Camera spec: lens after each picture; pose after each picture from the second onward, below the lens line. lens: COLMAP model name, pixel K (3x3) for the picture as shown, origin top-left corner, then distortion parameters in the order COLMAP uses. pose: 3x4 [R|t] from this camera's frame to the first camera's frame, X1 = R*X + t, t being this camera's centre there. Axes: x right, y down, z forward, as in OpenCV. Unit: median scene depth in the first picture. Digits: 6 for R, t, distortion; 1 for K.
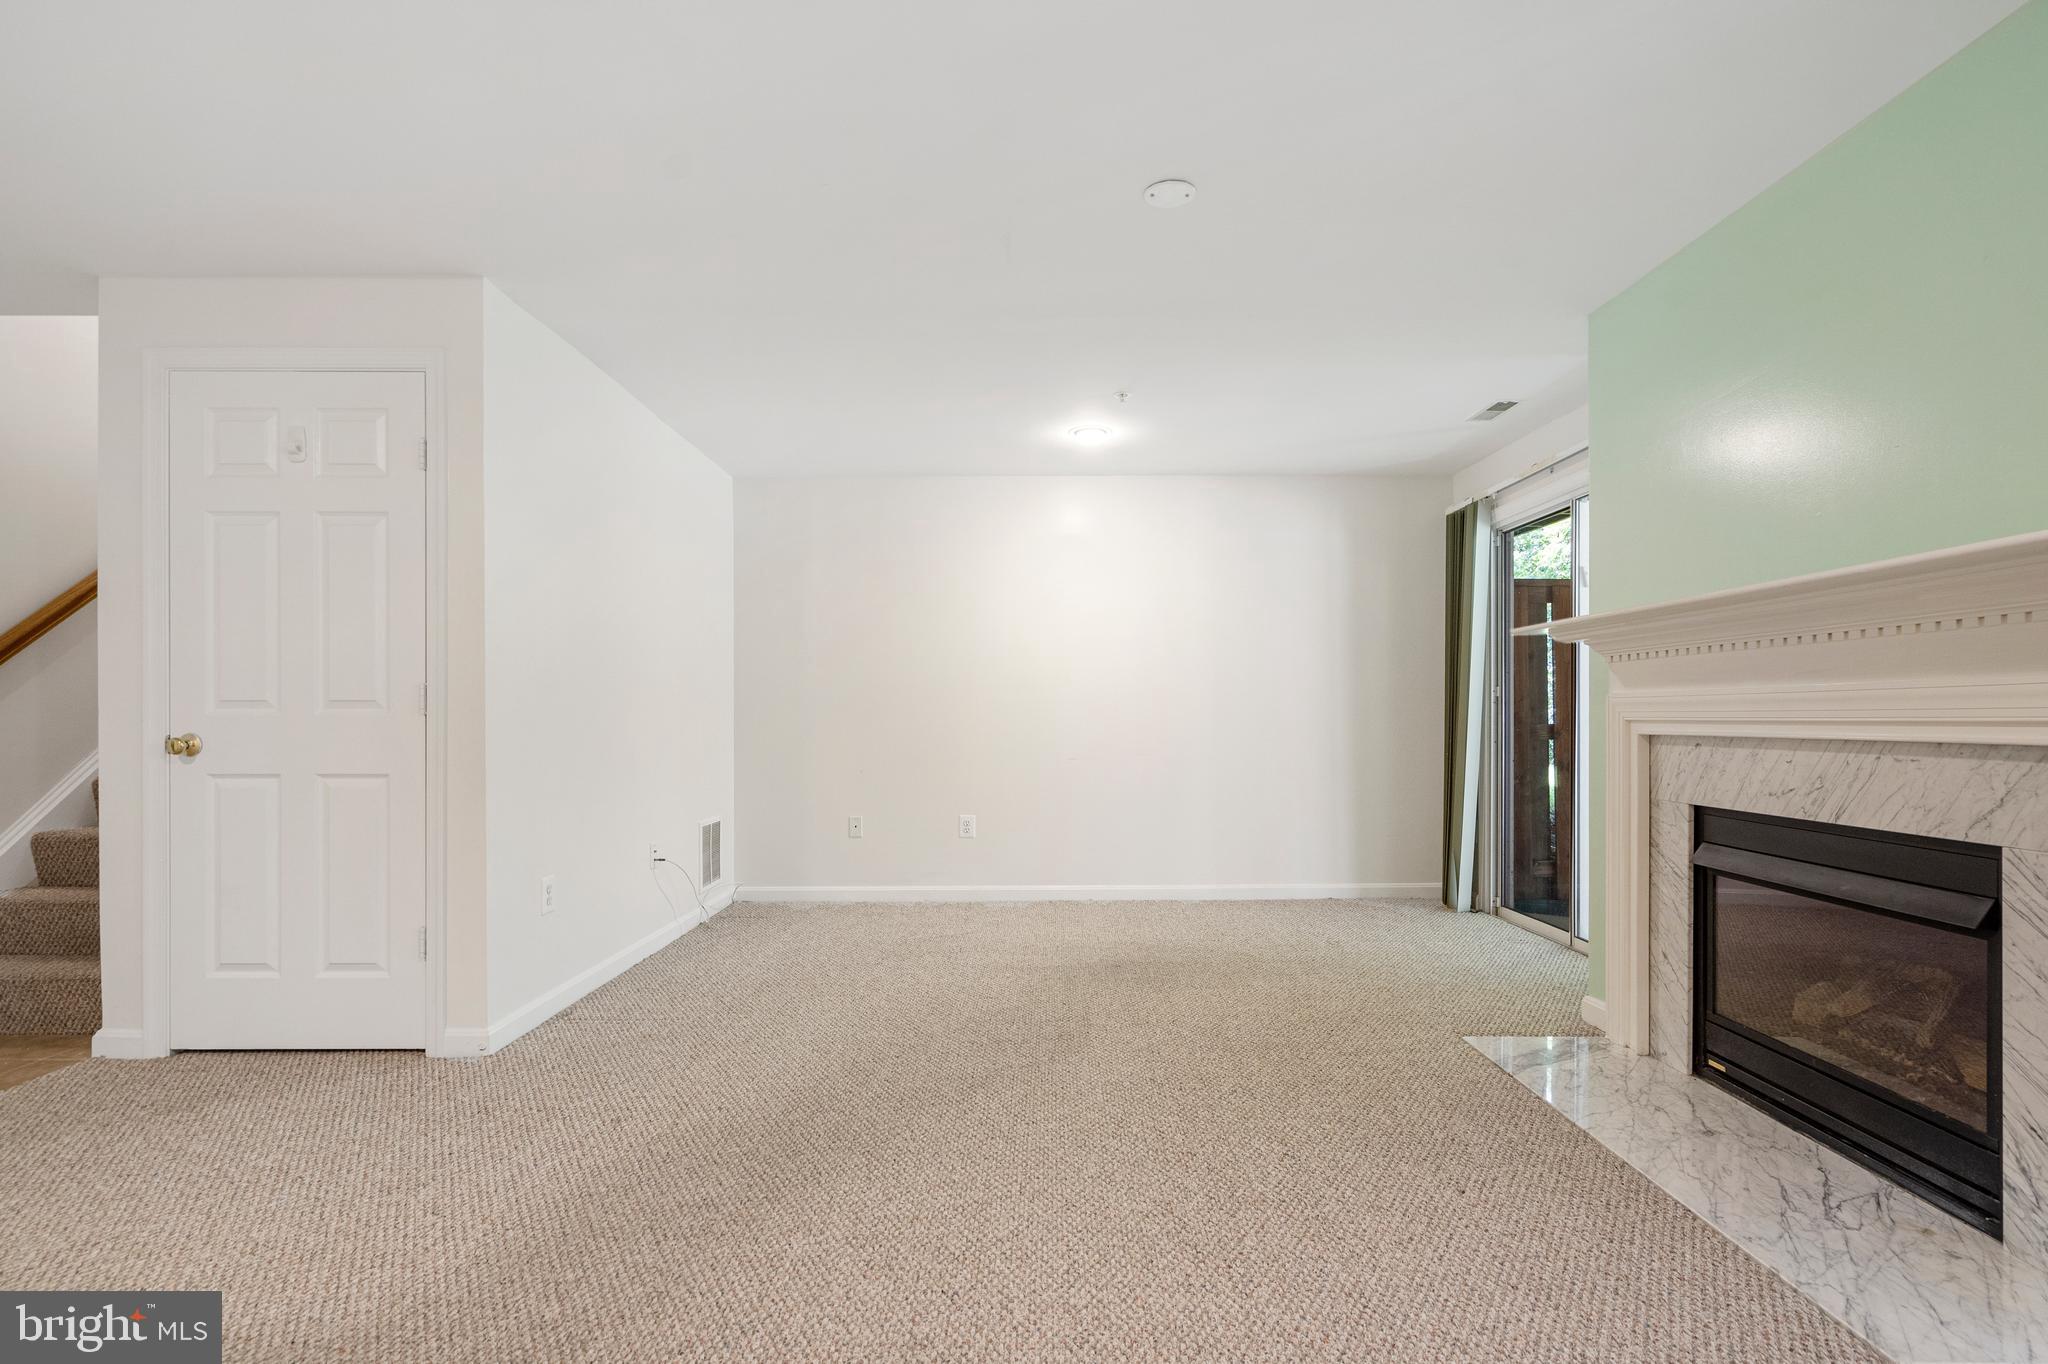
lens RADIAL K [[944.6, 0, 1054.3], [0, 944.6, 717.9], [0, 0, 1]] dist [-0.005130, 0.001577]
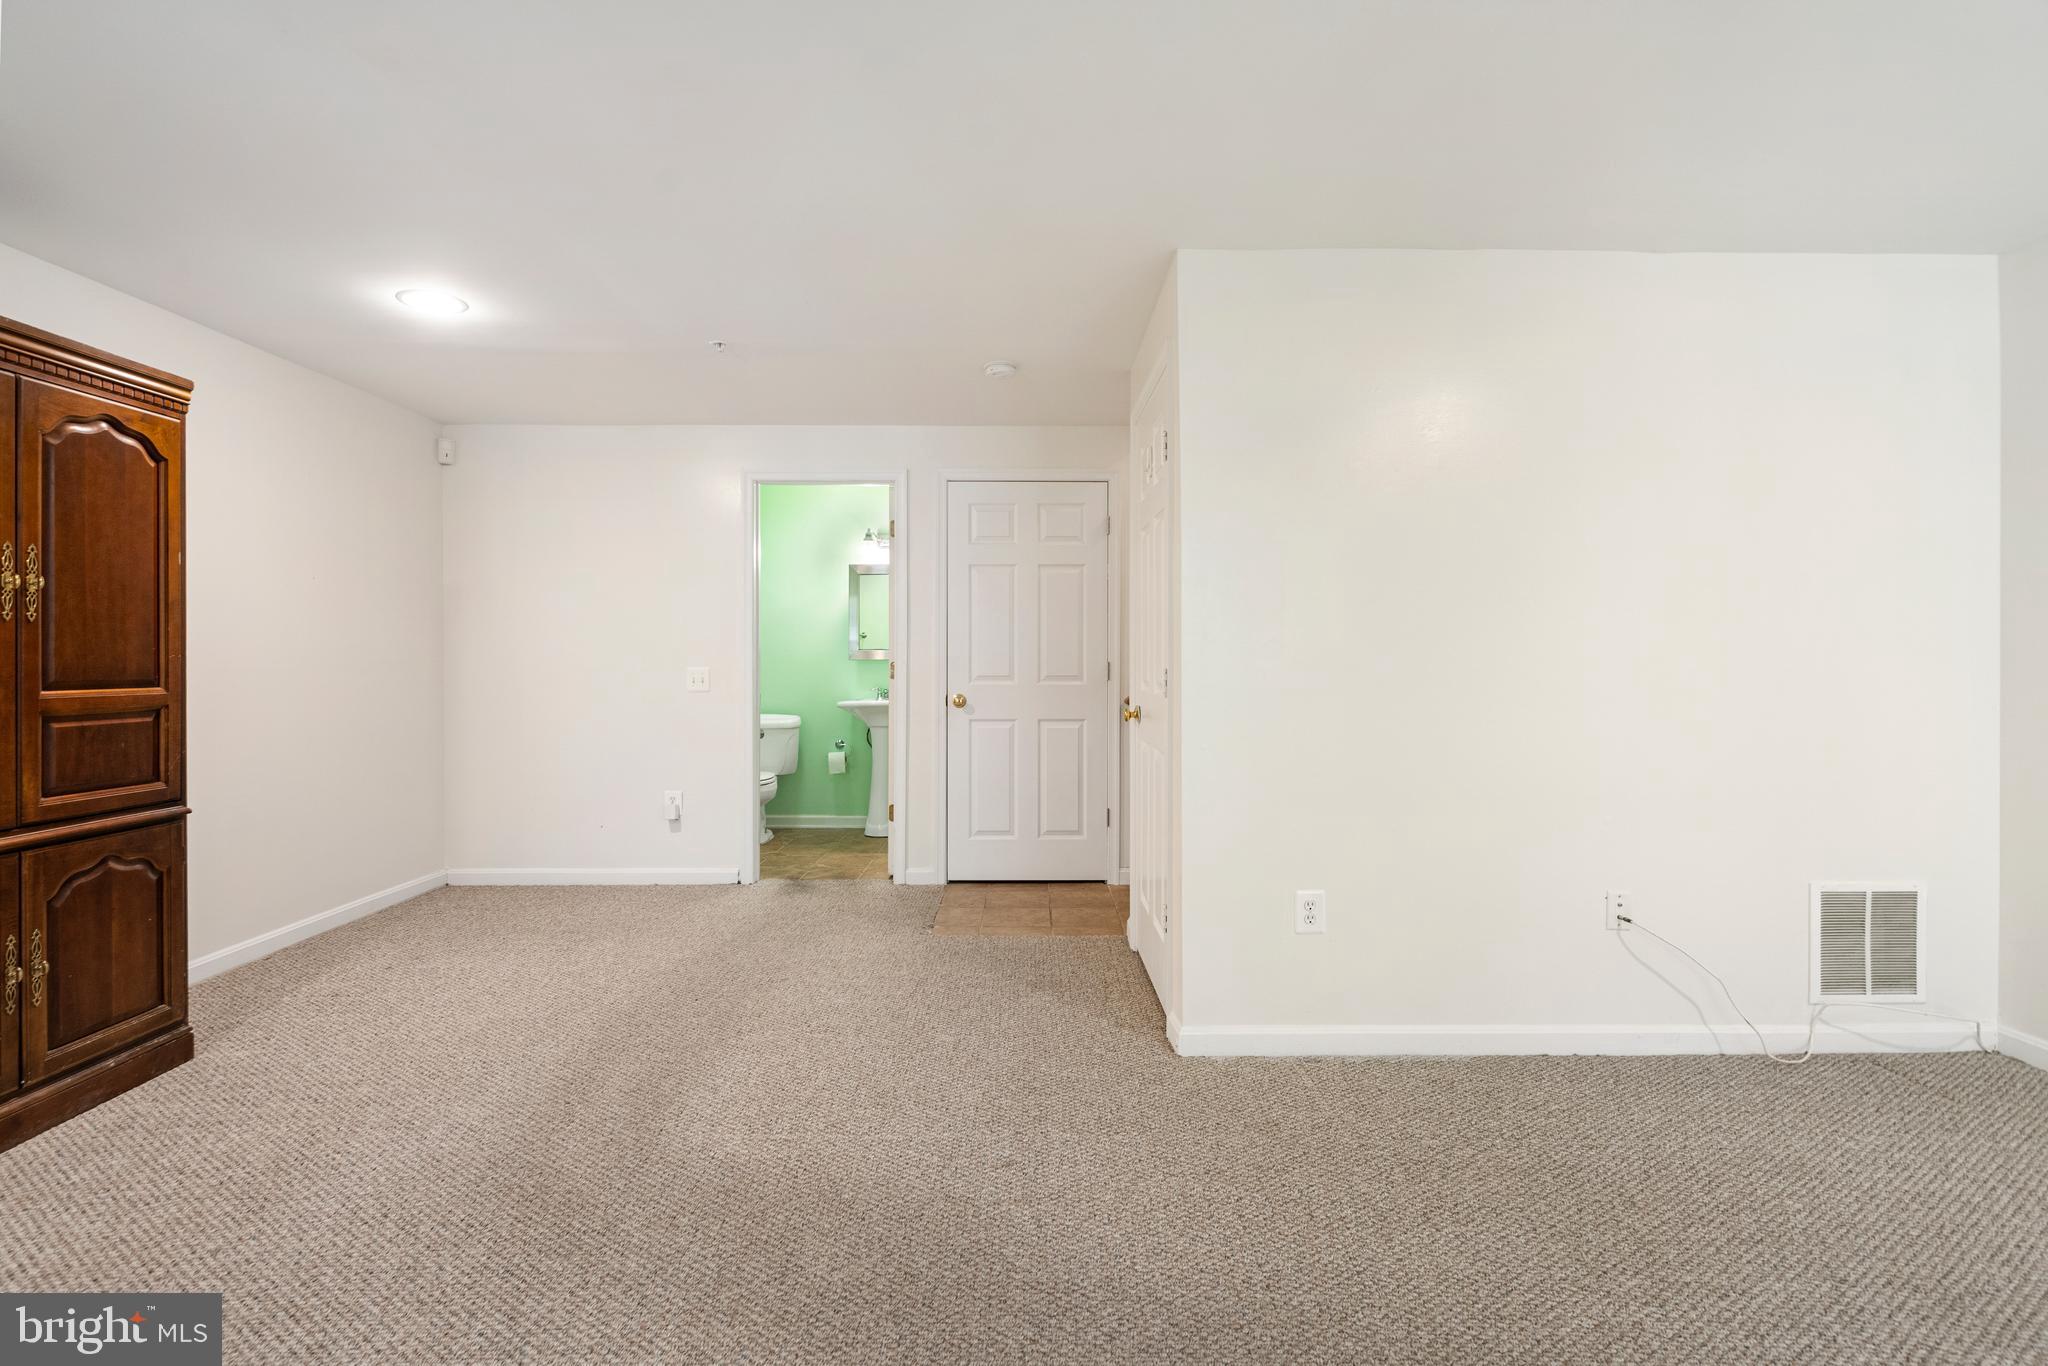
lens RADIAL K [[944.6, 0, 1034.3], [0, 944.6, 662.8], [0, 0, 1]] dist [-0.005130, 0.001577]
pose [[-0.000311, 0.004063, -0.999992, 0.360723], [-0.005572, 0.999976, 0.004064, -0.045190], [0.999984, 0.005573, -0.000289, 0.852843]]
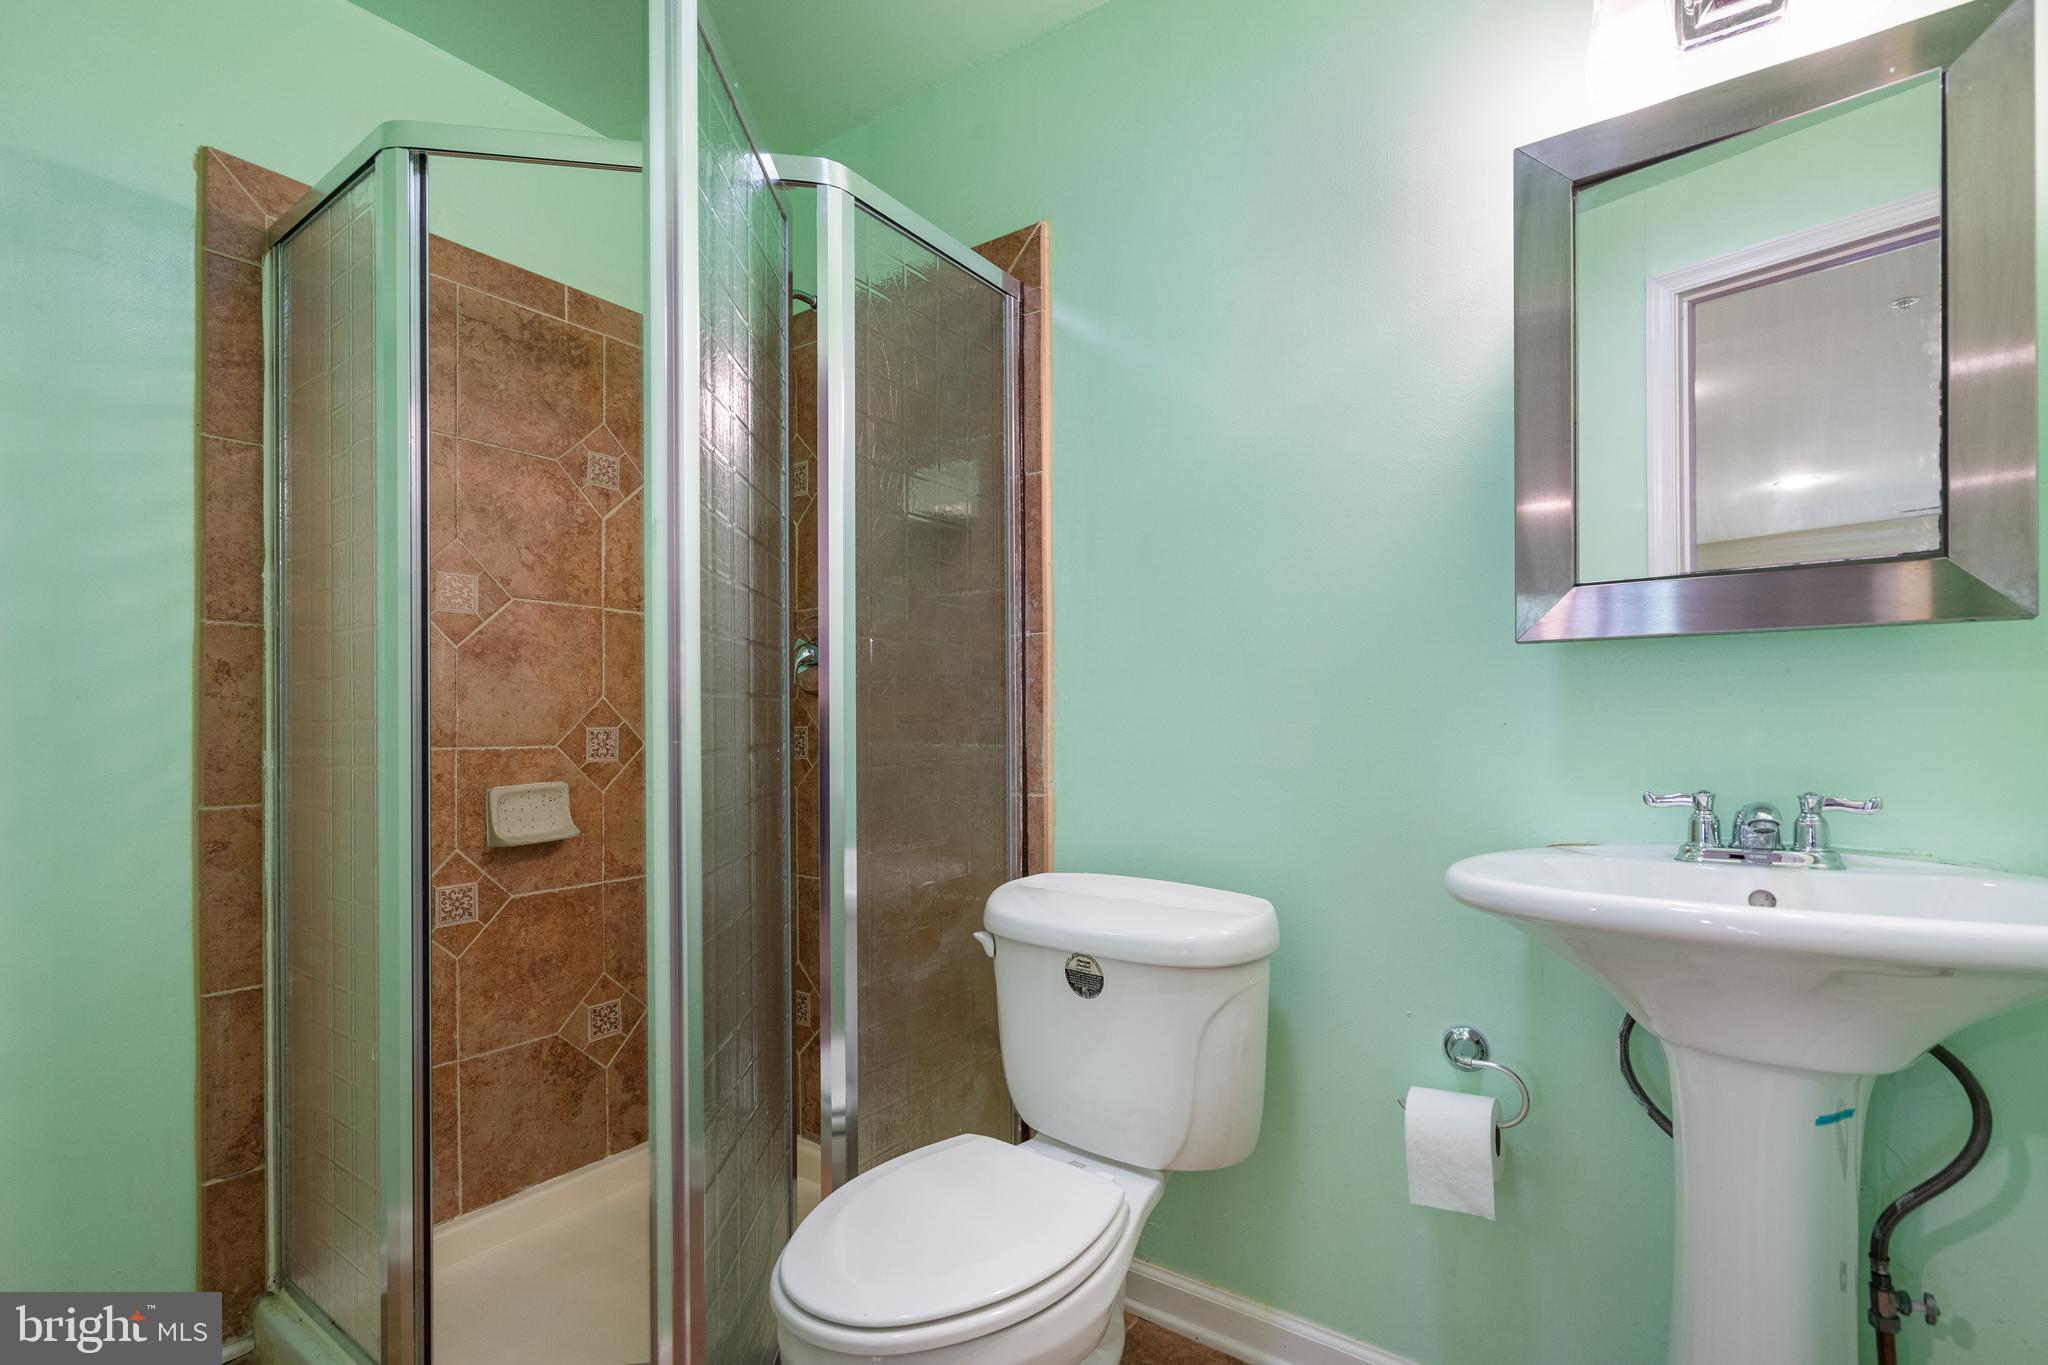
lens RADIAL K [[944.6, 0, 1024.0], [0, 944.6, 699.5], [0, 0, 1]] dist [-0.005130, 0.001577]
pose [[-0.590342, 0.000378, -0.807153, -1.355809], [-0.001690, 0.999997, 0.001704, -0.014262], [0.807151, 0.002370, -0.590340, 0.493999]]
